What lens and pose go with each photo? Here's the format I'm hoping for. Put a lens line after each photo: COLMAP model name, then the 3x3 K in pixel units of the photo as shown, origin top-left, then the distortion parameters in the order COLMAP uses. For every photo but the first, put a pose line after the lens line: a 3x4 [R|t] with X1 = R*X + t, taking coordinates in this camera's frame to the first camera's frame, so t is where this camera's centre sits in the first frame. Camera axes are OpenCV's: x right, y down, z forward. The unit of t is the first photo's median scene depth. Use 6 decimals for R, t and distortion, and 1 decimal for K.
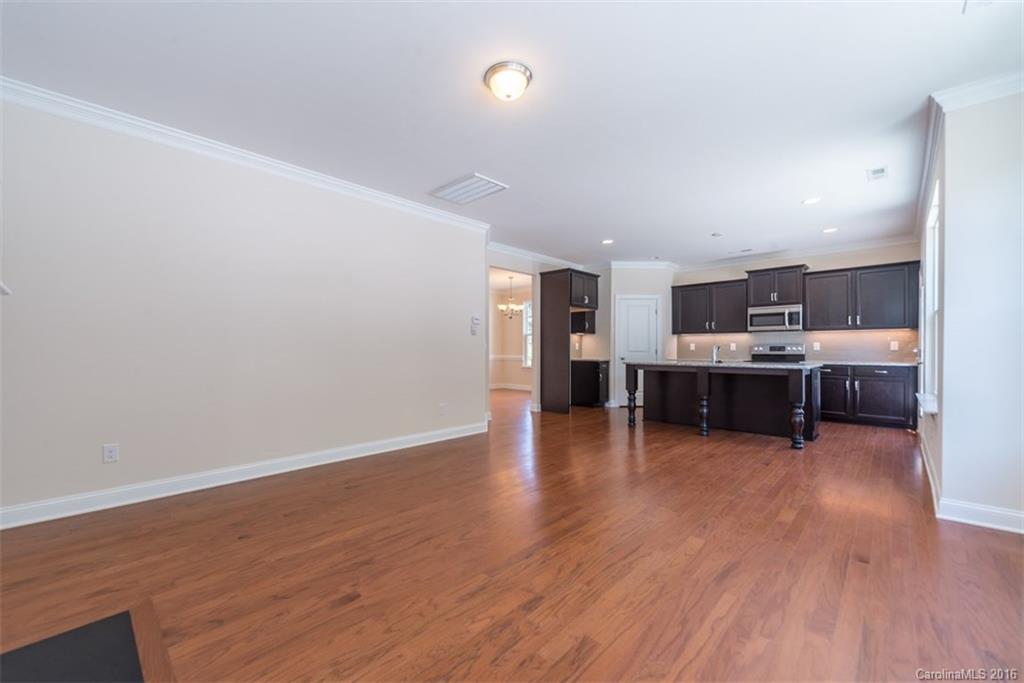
lens RADIAL K [[398.0, 0, 506.5], [0, 398.0, 351.5], [0, 0, 1]] dist [0.009025, -0.000124]
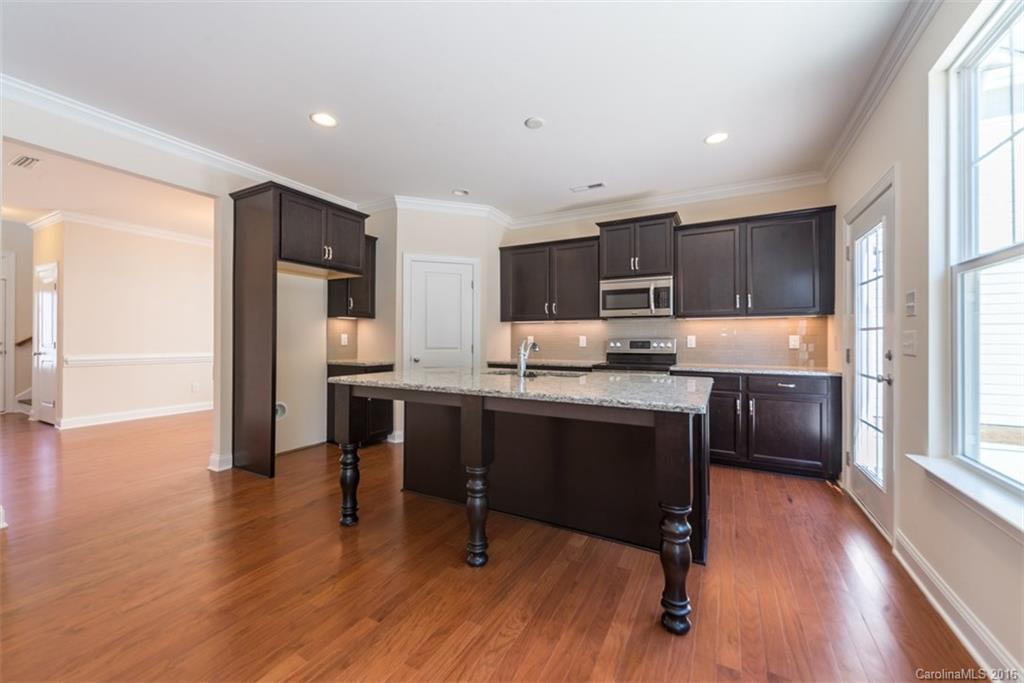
lens RADIAL K [[398.0, 0, 514.6], [0, 398.0, 336.6], [0, 0, 1]] dist [0.009025, -0.000124]
pose [[0.962252, 0.005064, 0.272114, 0.315458], [-0.001621, 0.999916, -0.012876, -0.011950], [-0.272156, 0.011949, 0.962179, 0.446576]]
